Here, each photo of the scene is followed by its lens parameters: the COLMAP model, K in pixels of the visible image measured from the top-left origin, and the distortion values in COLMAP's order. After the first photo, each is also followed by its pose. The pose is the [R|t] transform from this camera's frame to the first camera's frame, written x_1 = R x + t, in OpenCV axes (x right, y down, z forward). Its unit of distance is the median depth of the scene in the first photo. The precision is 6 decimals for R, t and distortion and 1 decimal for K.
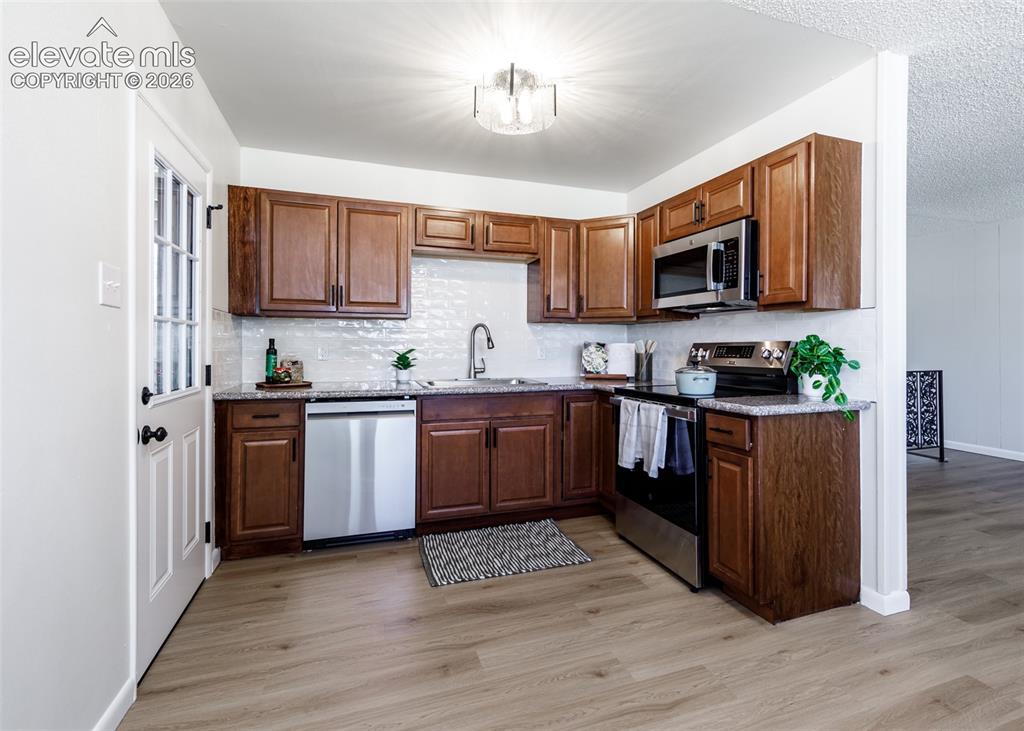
lens RADIAL K [[471.0, 0, 512.2], [0, 471.0, 356.4], [0, 0, 1]] dist [0.001445, 0.000136]
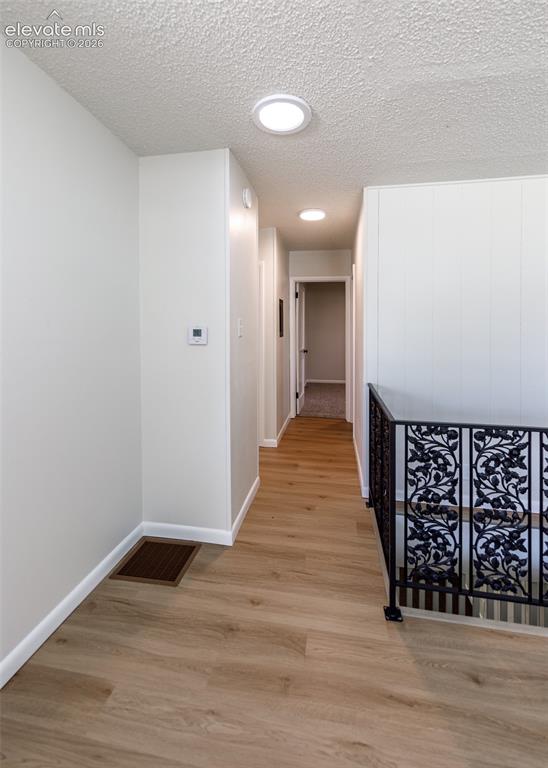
lens RADIAL K [[327.4, 0, 280.0], [0, 327.4, 328.6], [0, 0, 1]] dist [0.002201, 0.000195]
pose [[0.875906, 0.001043, -0.482480, 0.857634], [-0.002939, 0.999991, -0.003174, -0.062242], [0.482473, 0.004198, 0.875901, 0.628480]]
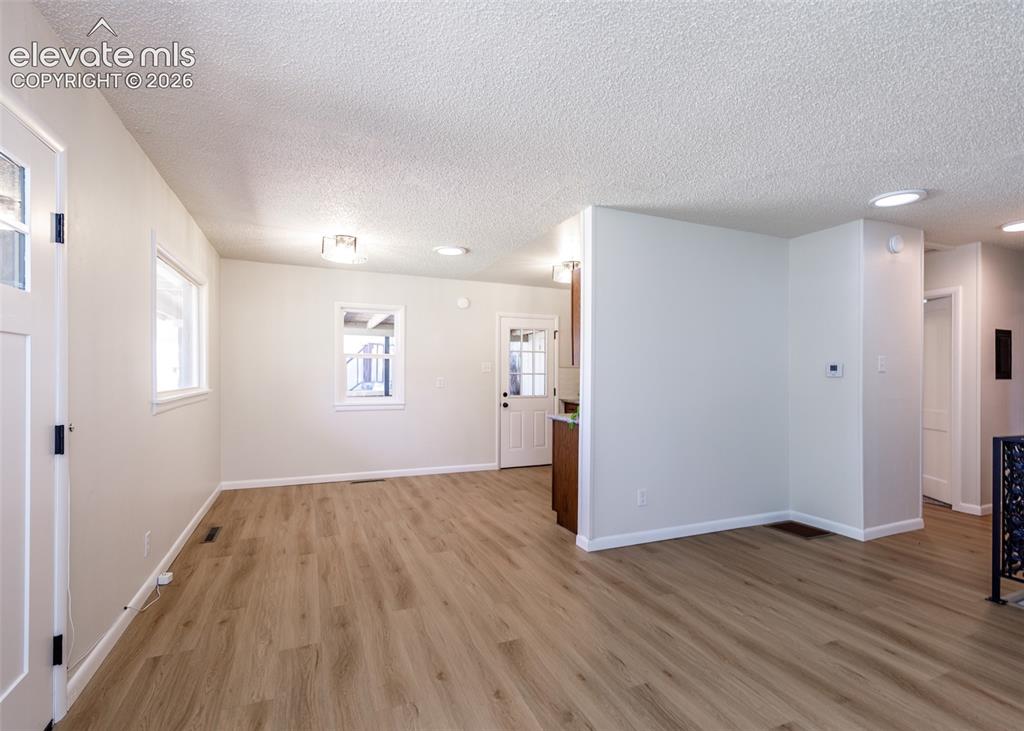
lens RADIAL K [[485.0, 0, 509.8], [0, 485.0, 371.0], [0, 0, 1]] dist [0.023010, 0.000361]
pose [[0.073054, -0.001801, -0.997326, 1.369172], [-0.015670, 0.999873, -0.002954, -0.040107], [0.997205, 0.015844, 0.073016, 0.331481]]
